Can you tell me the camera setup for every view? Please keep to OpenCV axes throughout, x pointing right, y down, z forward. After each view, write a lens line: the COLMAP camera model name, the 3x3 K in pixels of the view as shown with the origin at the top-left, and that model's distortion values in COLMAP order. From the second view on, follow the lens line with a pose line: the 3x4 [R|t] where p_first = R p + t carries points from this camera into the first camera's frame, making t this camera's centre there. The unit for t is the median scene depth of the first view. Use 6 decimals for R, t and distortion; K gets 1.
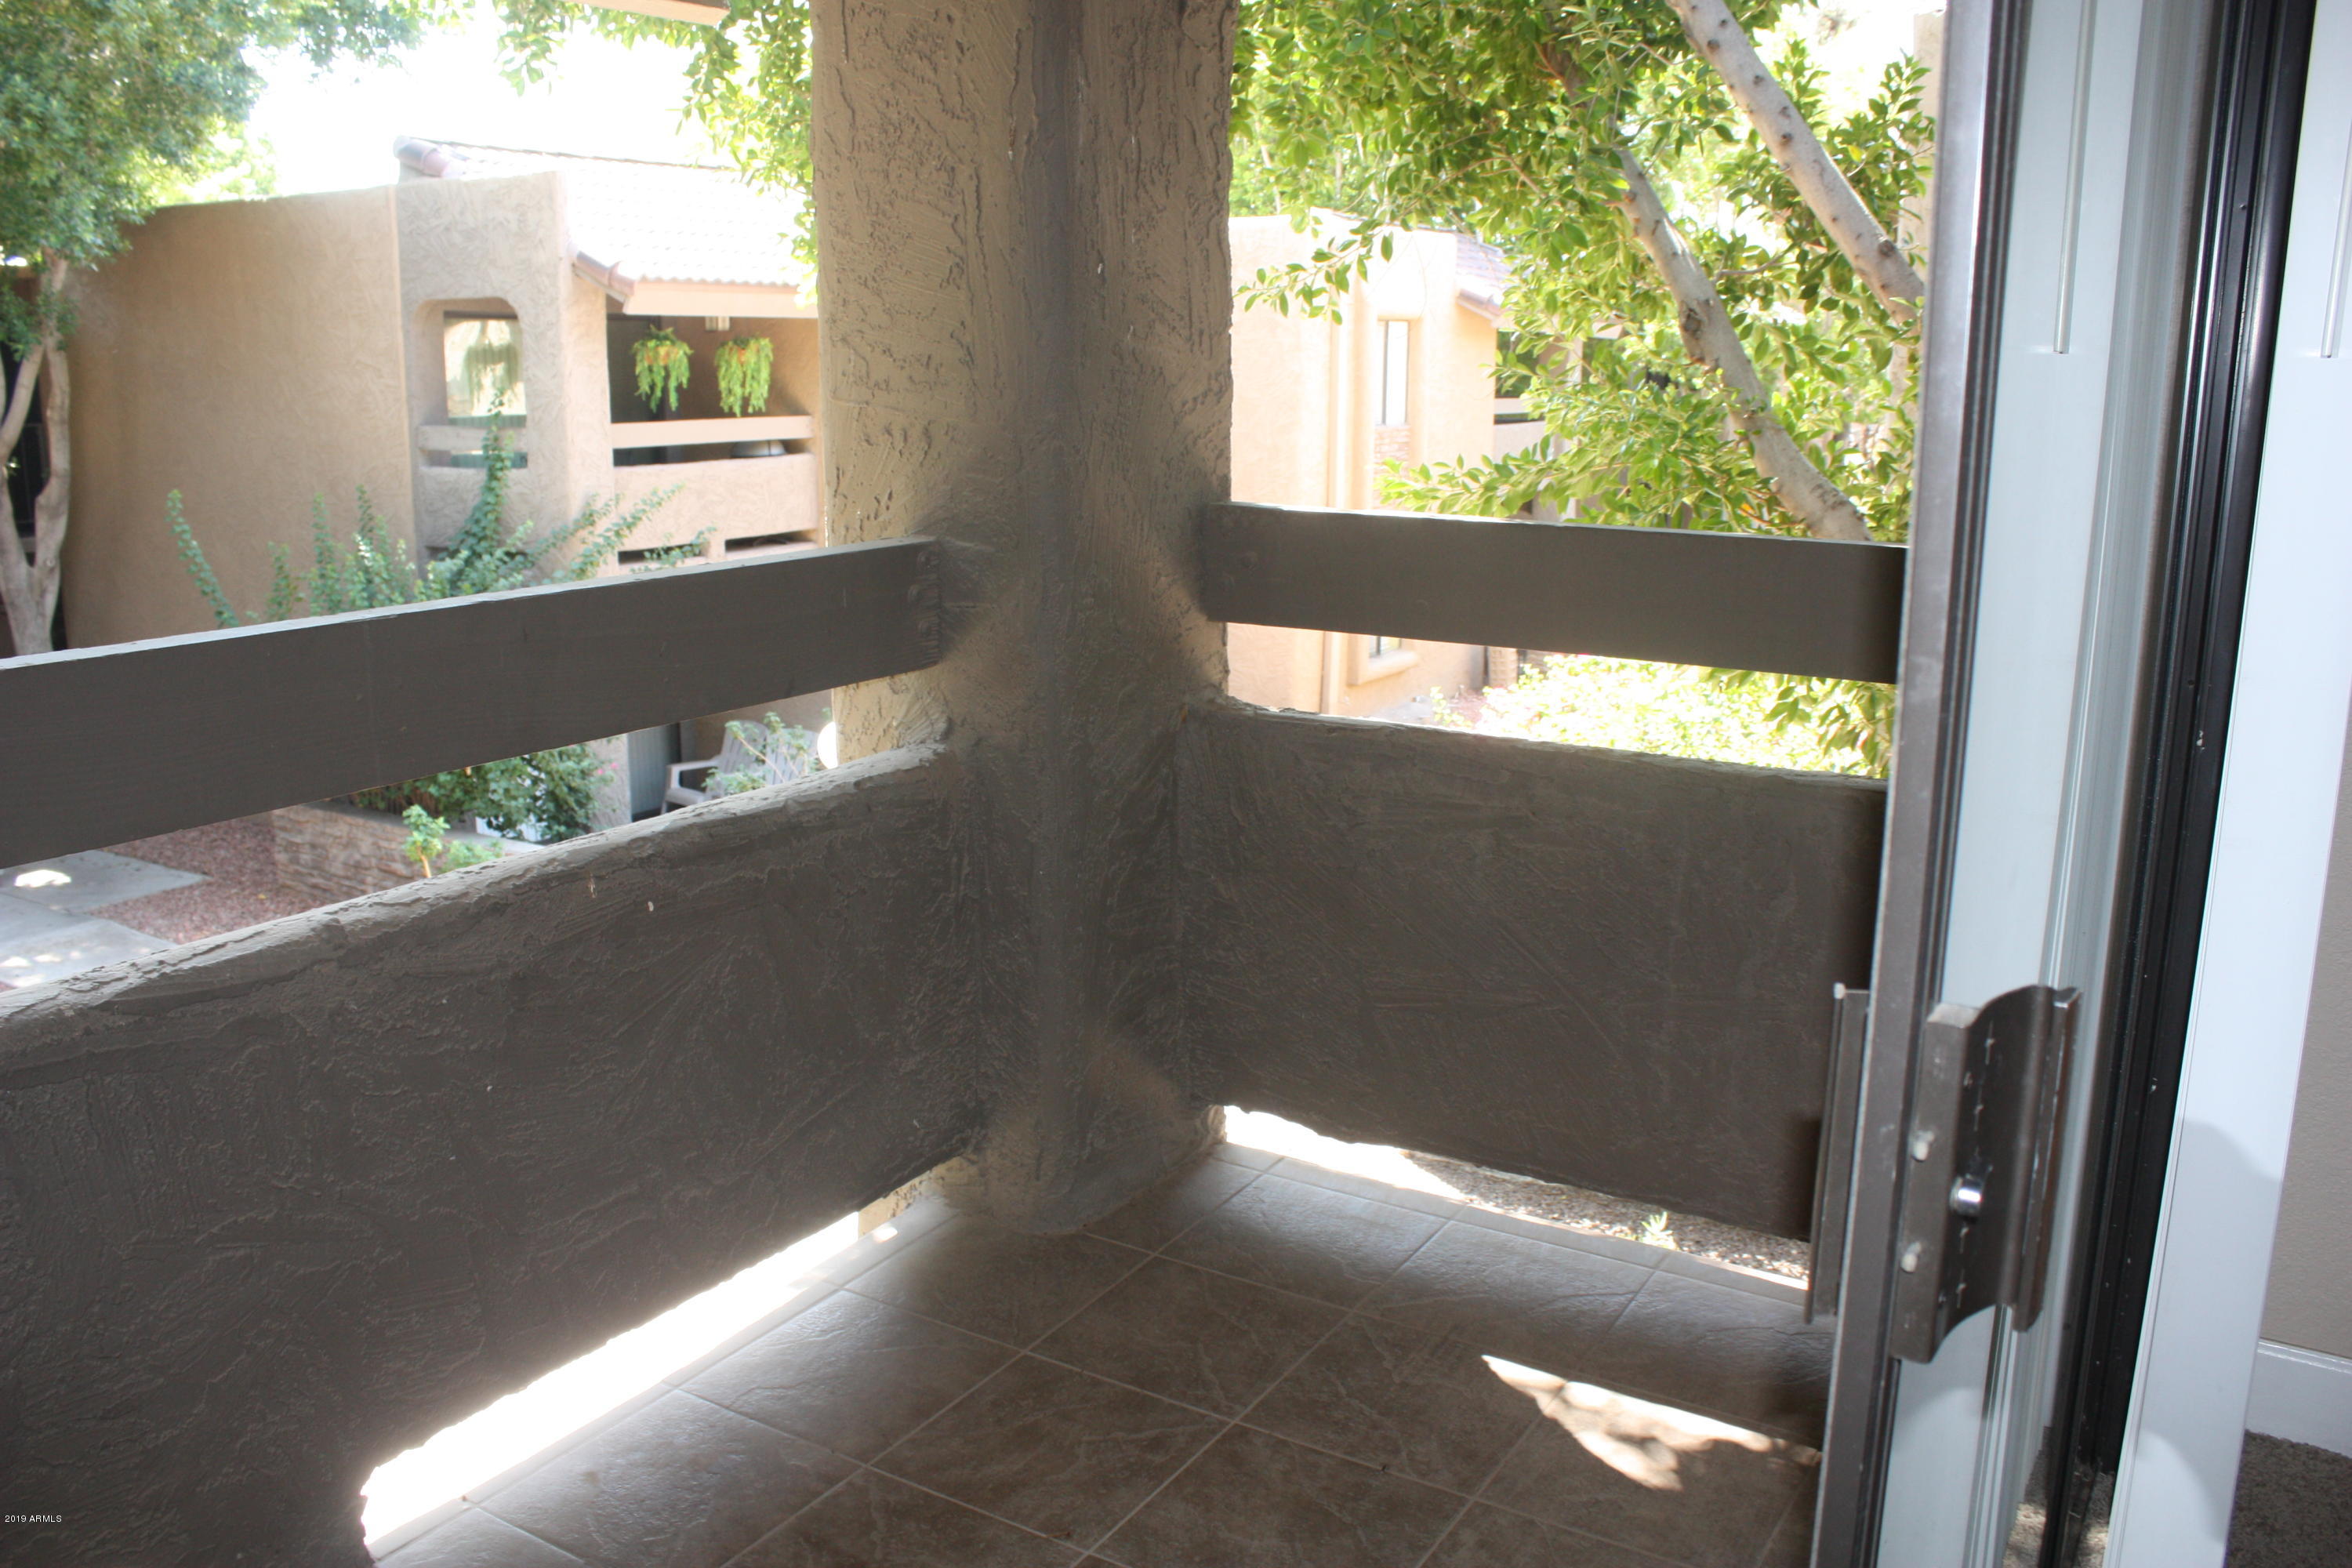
lens RADIAL K [[1944.1, 0, 1152.7], [0, 1944.1, 791.9], [0, 0, 1]] dist [-0.167523, 0.141804]
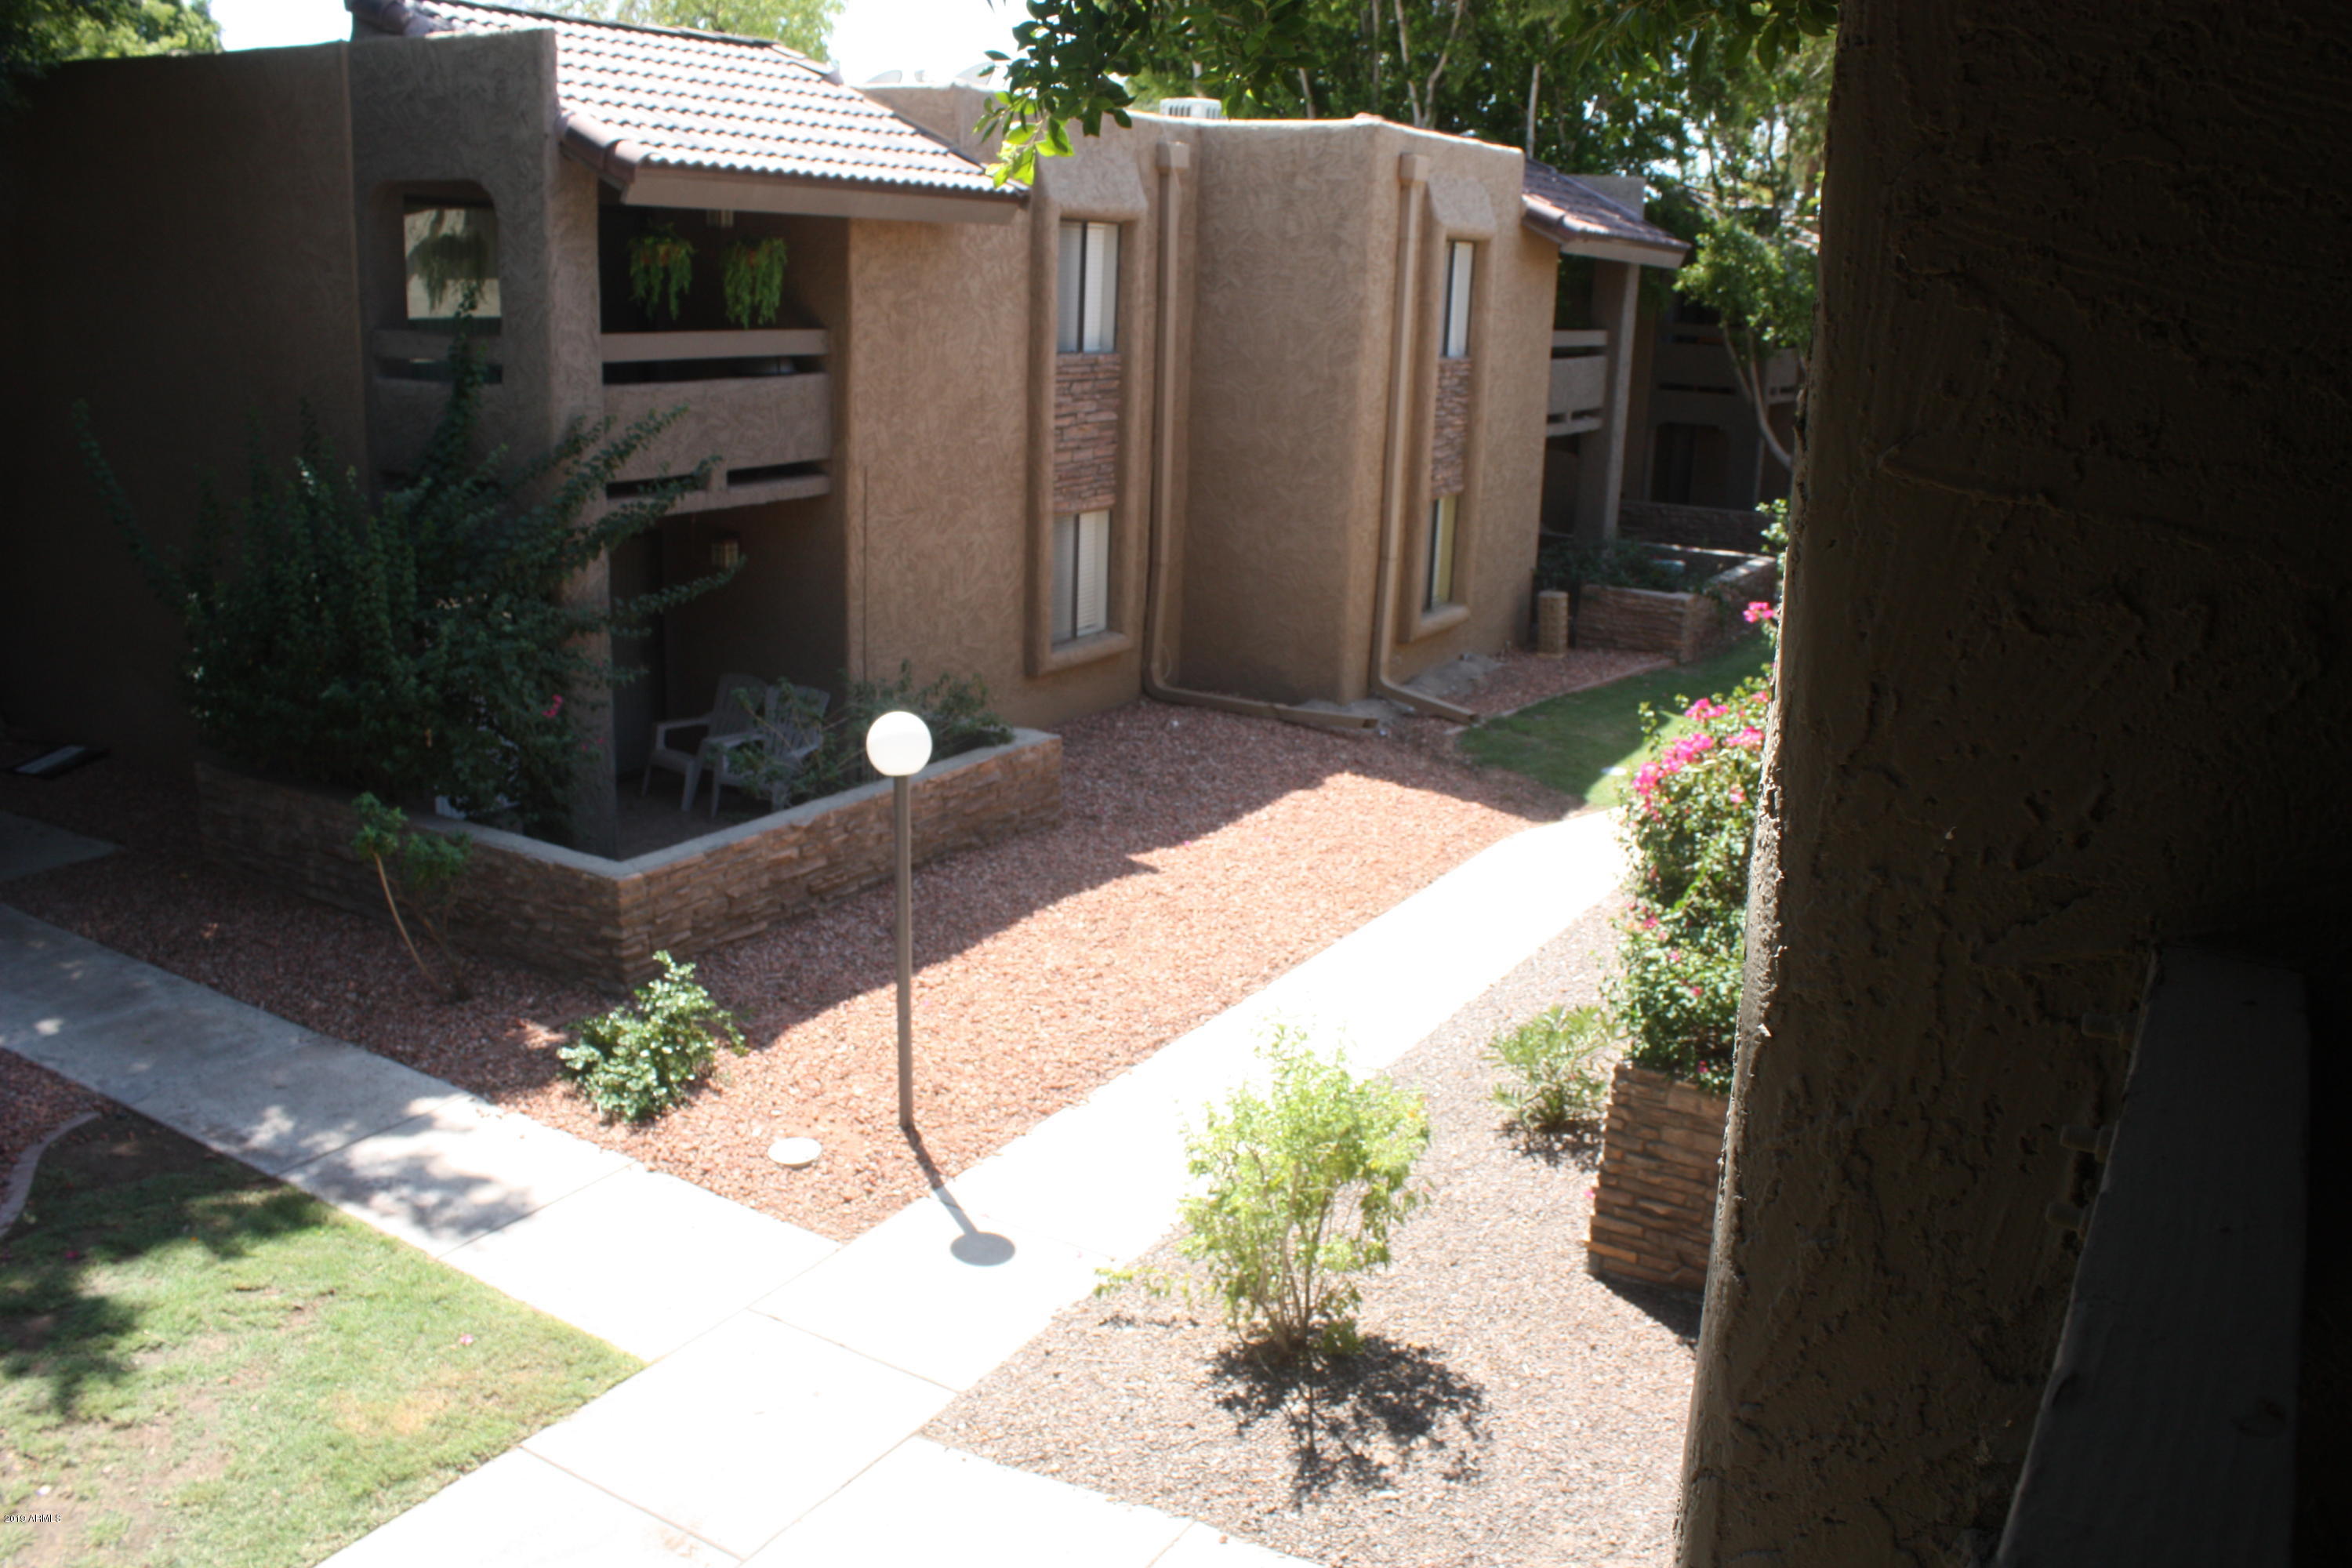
lens RADIAL K [[1944.1, 0, 1152.7], [0, 1944.1, 791.9], [0, 0, 1]] dist [-0.167523, 0.141804]
pose [[0.999346, 0.023690, 0.027302, -0.054763], [-0.024817, 0.998822, 0.041708, -0.029276], [-0.026282, -0.042358, 0.998757, 0.133355]]
